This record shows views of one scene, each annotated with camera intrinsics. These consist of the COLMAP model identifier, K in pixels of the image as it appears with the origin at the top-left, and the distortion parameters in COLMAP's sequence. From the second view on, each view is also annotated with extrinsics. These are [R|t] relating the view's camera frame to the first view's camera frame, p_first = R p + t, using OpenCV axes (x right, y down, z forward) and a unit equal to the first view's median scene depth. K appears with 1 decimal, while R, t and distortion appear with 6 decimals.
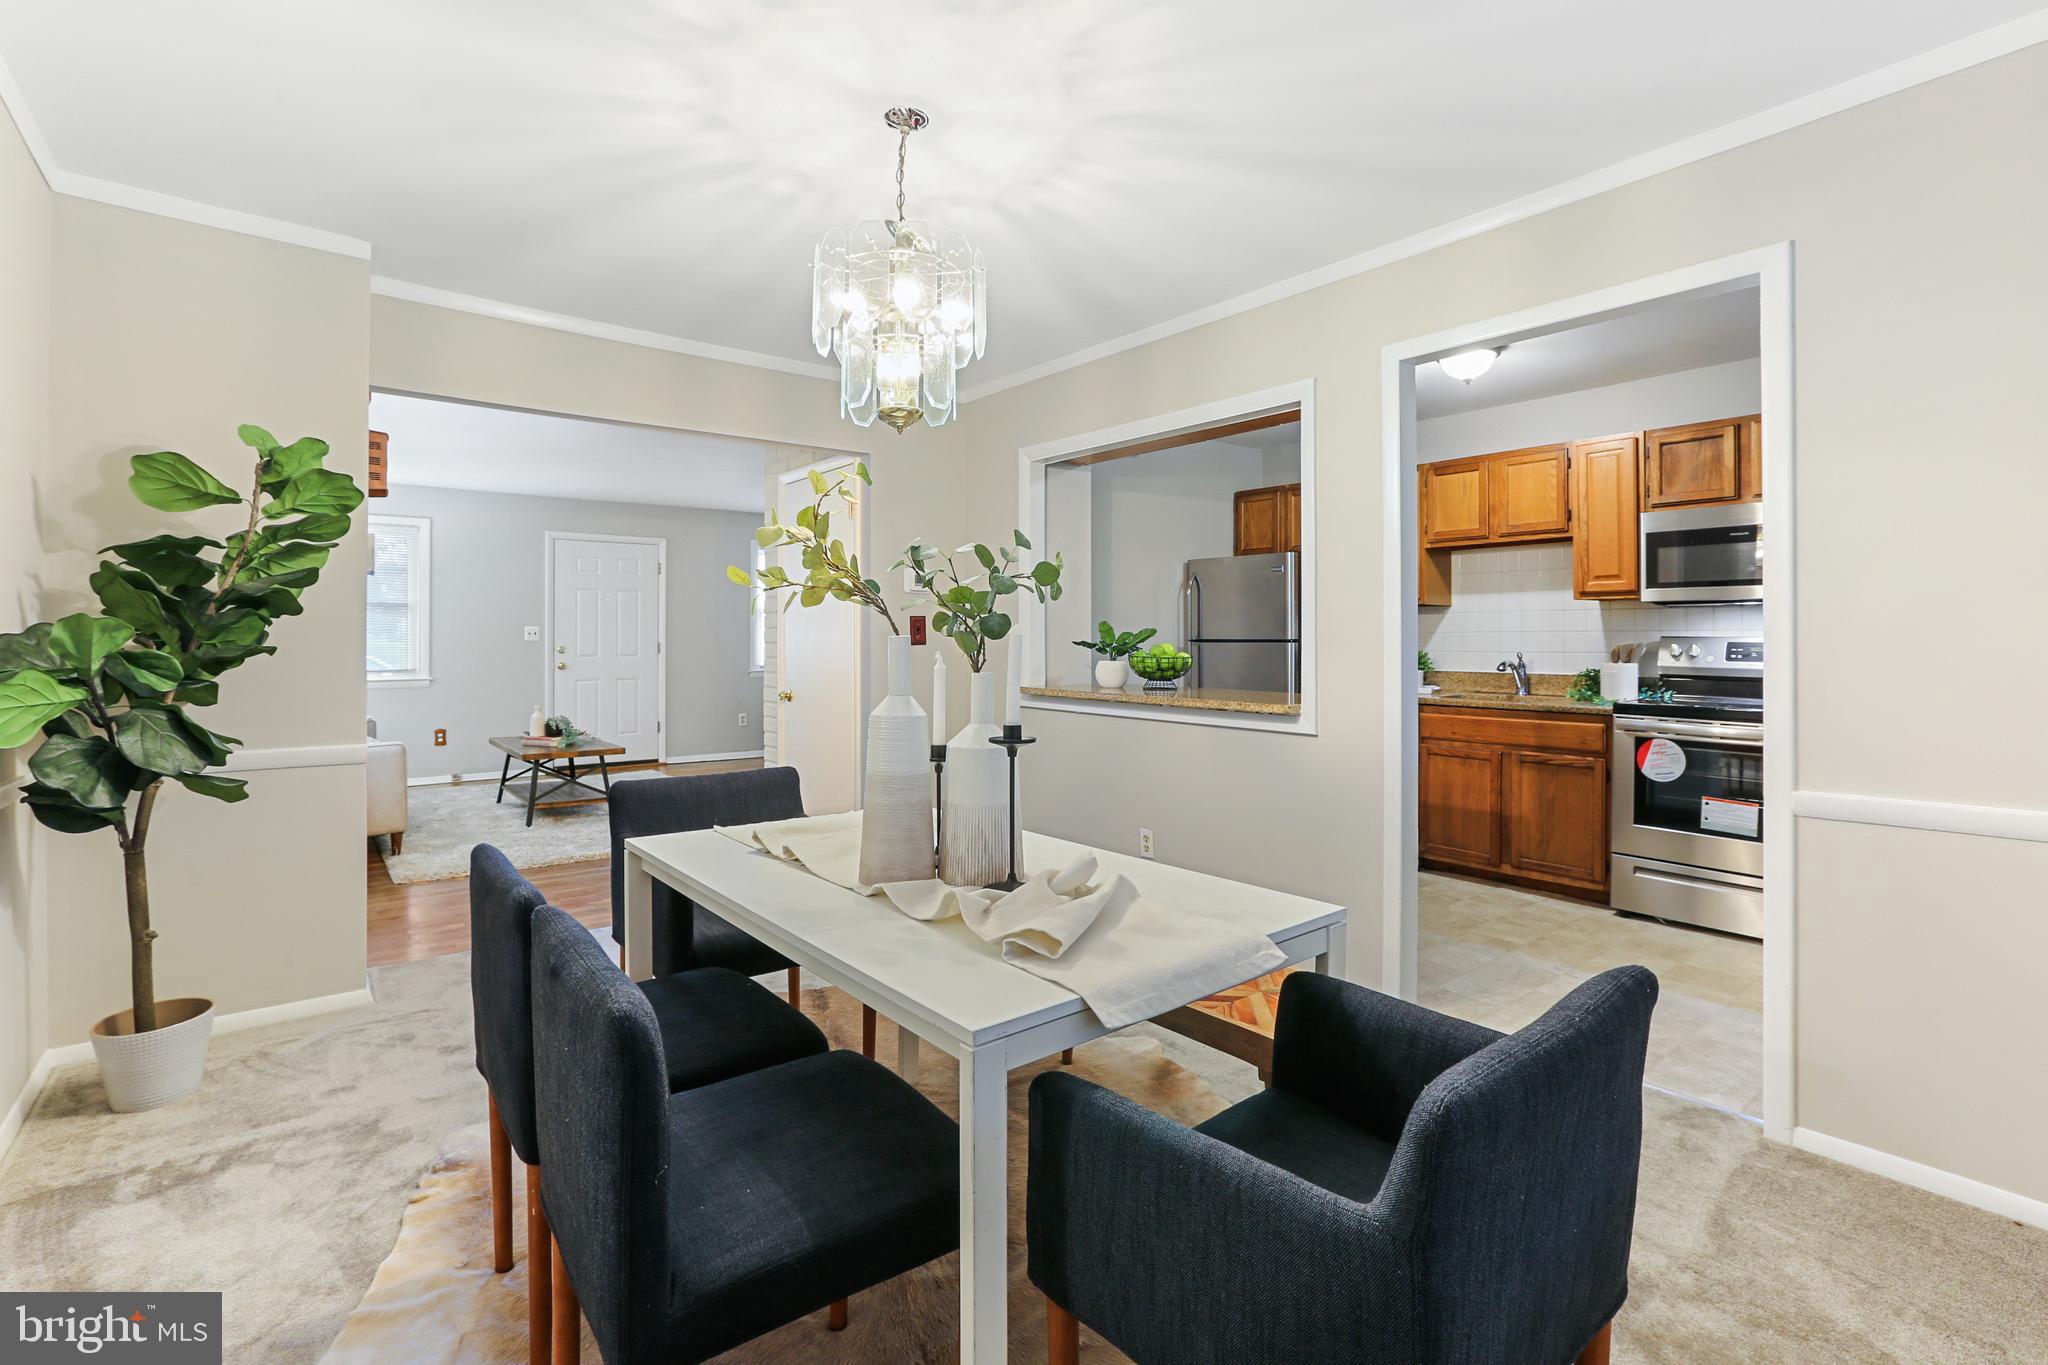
lens RADIAL K [[939.4, 0, 1022.7], [0, 939.4, 643.3], [0, 0, 1]] dist [-0.040708, 0.019666]
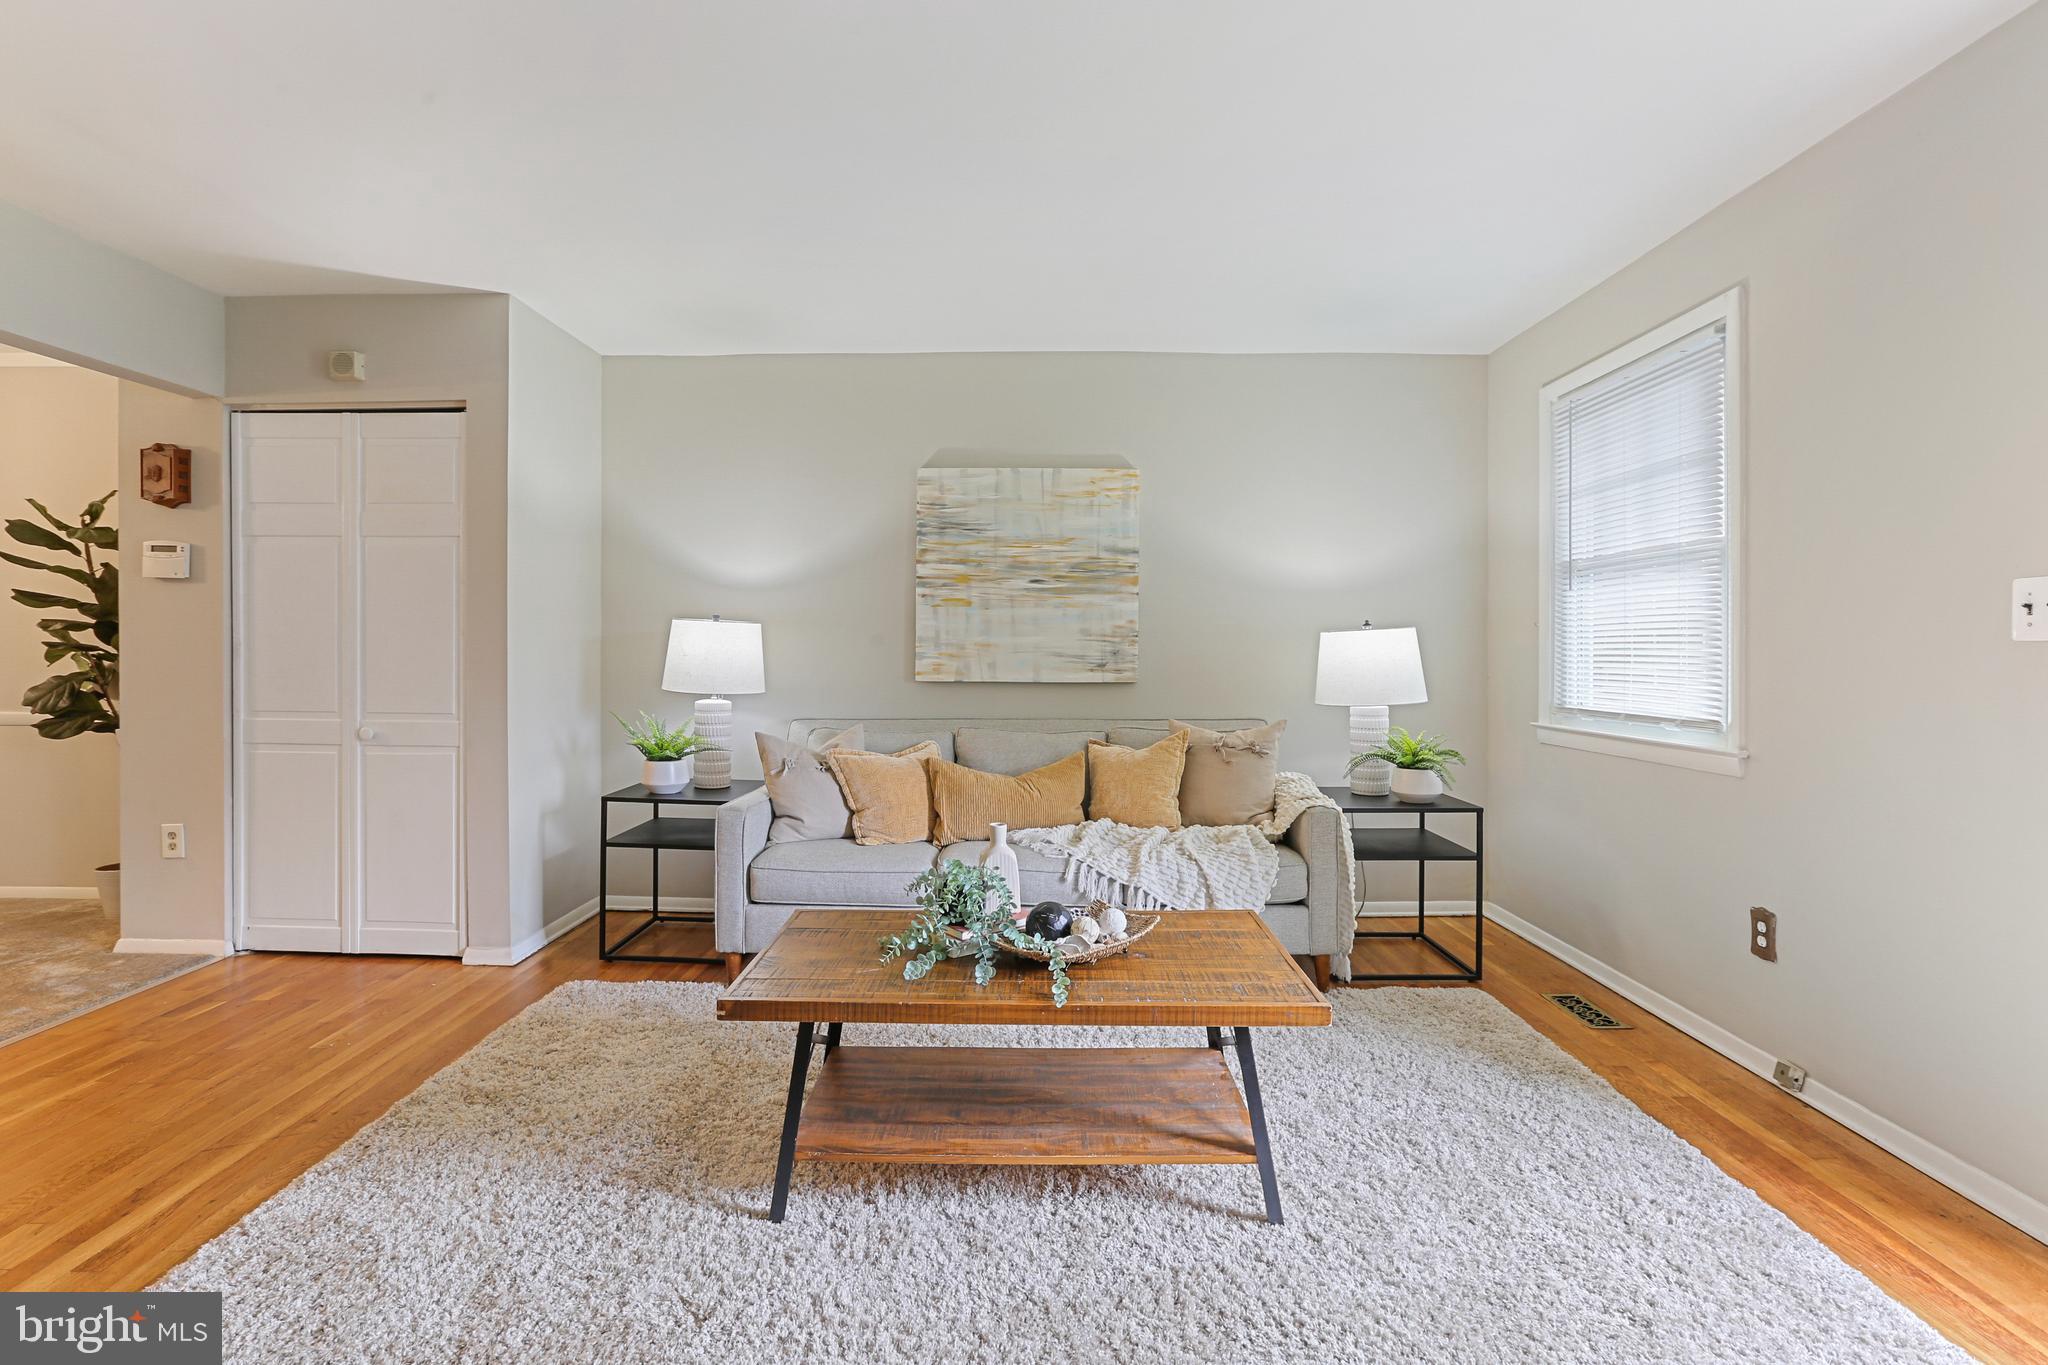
lens RADIAL K [[939.4, 0, 1020.0], [0, 939.4, 653.8], [0, 0, 1]] dist [-0.040708, 0.019666]
pose [[-0.642536, -0.000370, -0.766255, -0.371468], [-0.006906, 0.999962, 0.005307, 0.002812], [0.766224, 0.008702, -0.642514, 1.813605]]
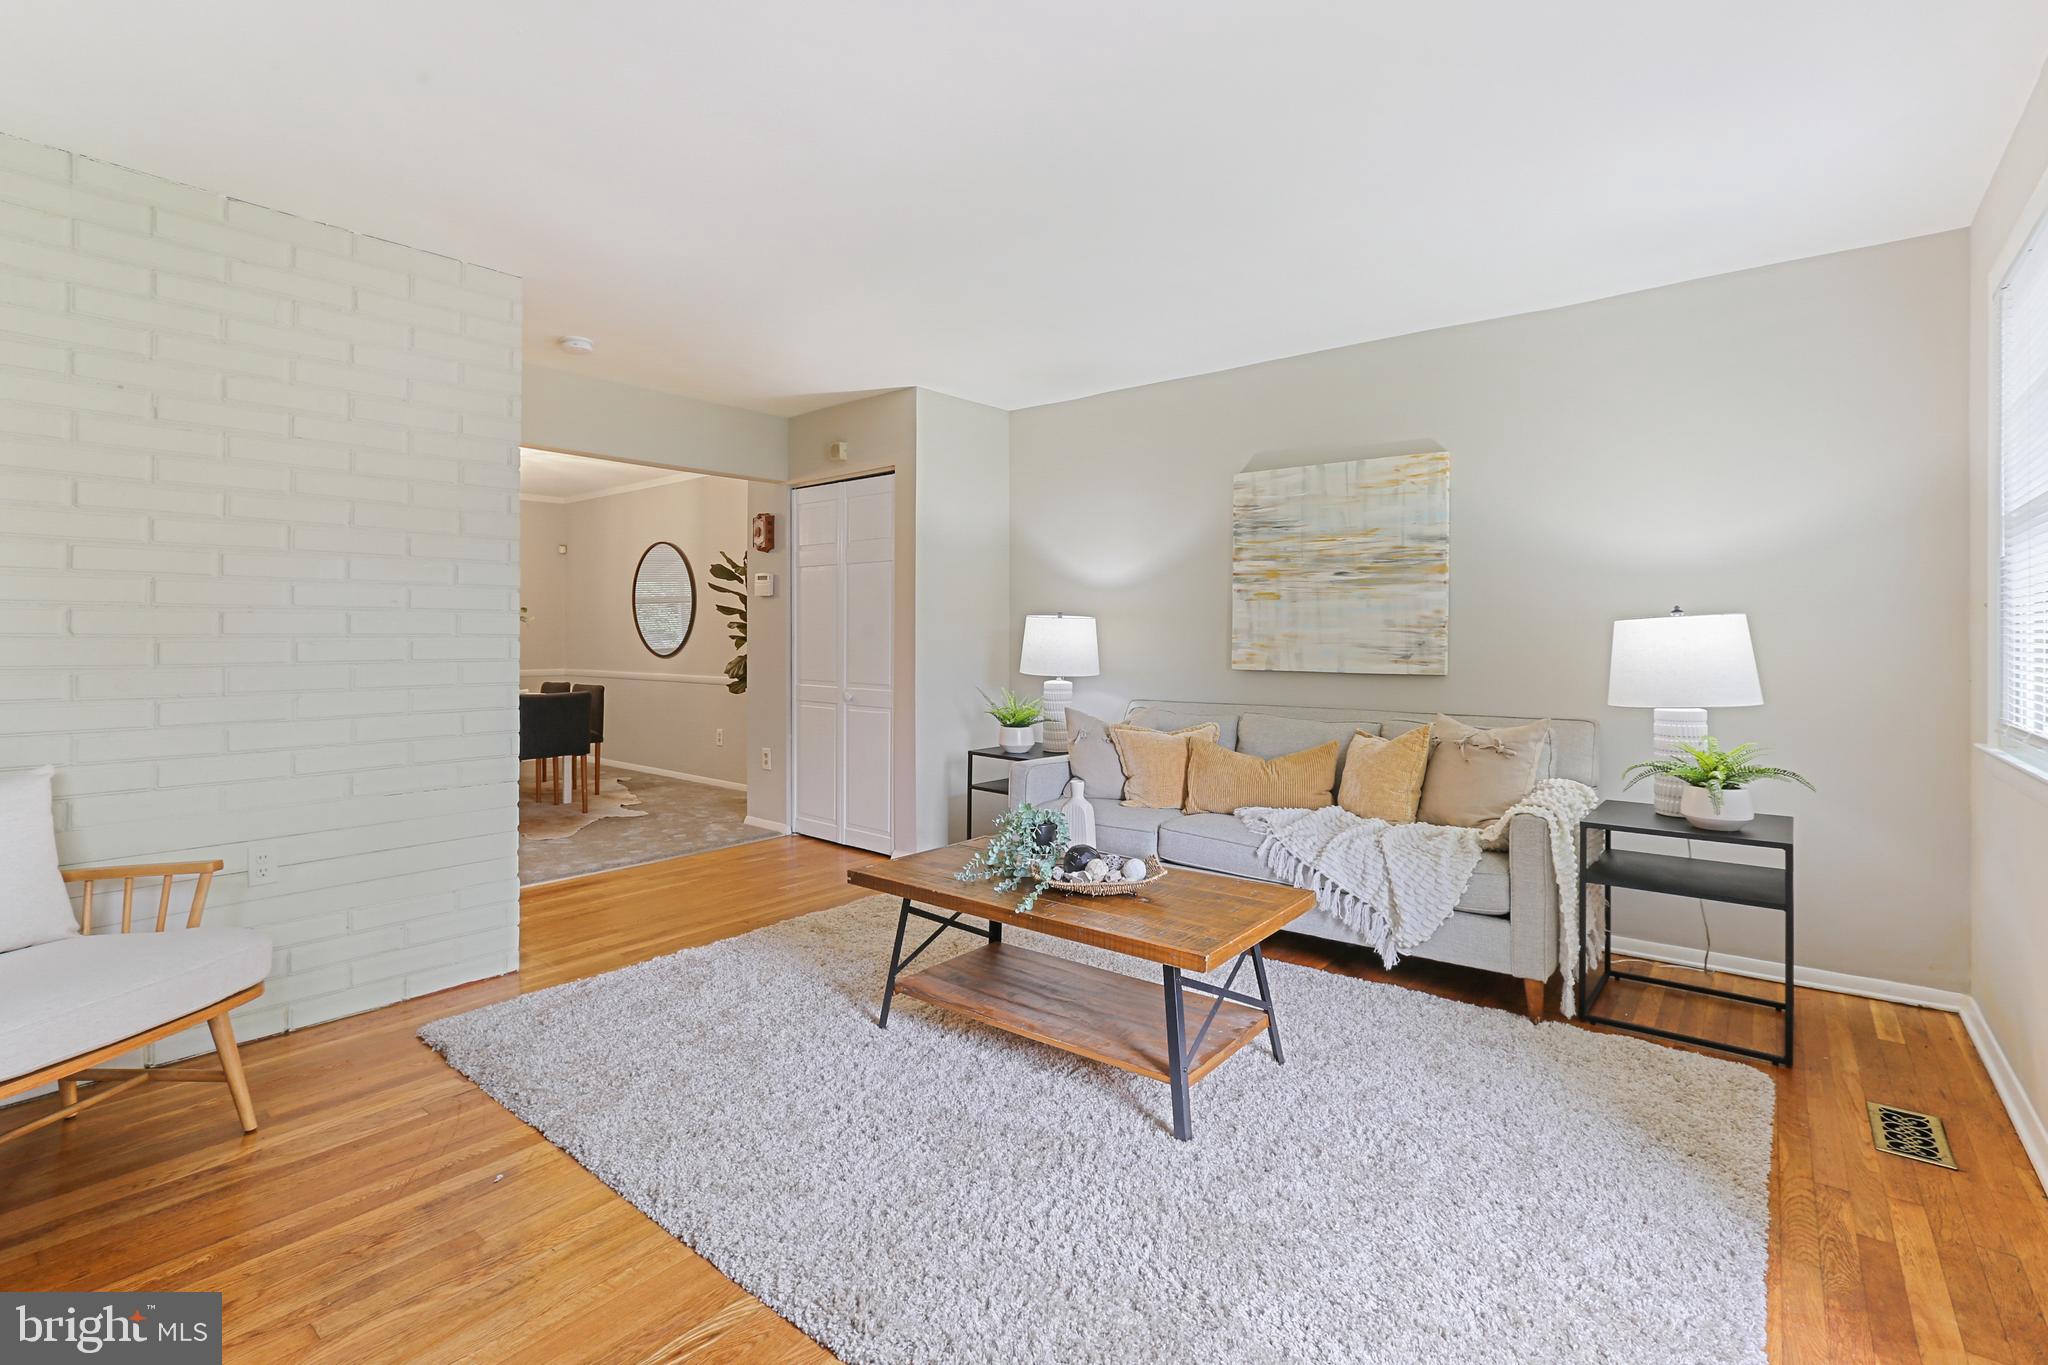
lens RADIAL K [[939.4, 0, 992.3], [0, 939.4, 640.2], [0, 0, 1]] dist [-0.040708, 0.019666]
pose [[-0.982277, -0.006036, -0.187337, -0.575090], [-0.006874, 0.999969, 0.003825, 0.001514], [0.187309, 0.005045, -0.982288, 2.084380]]
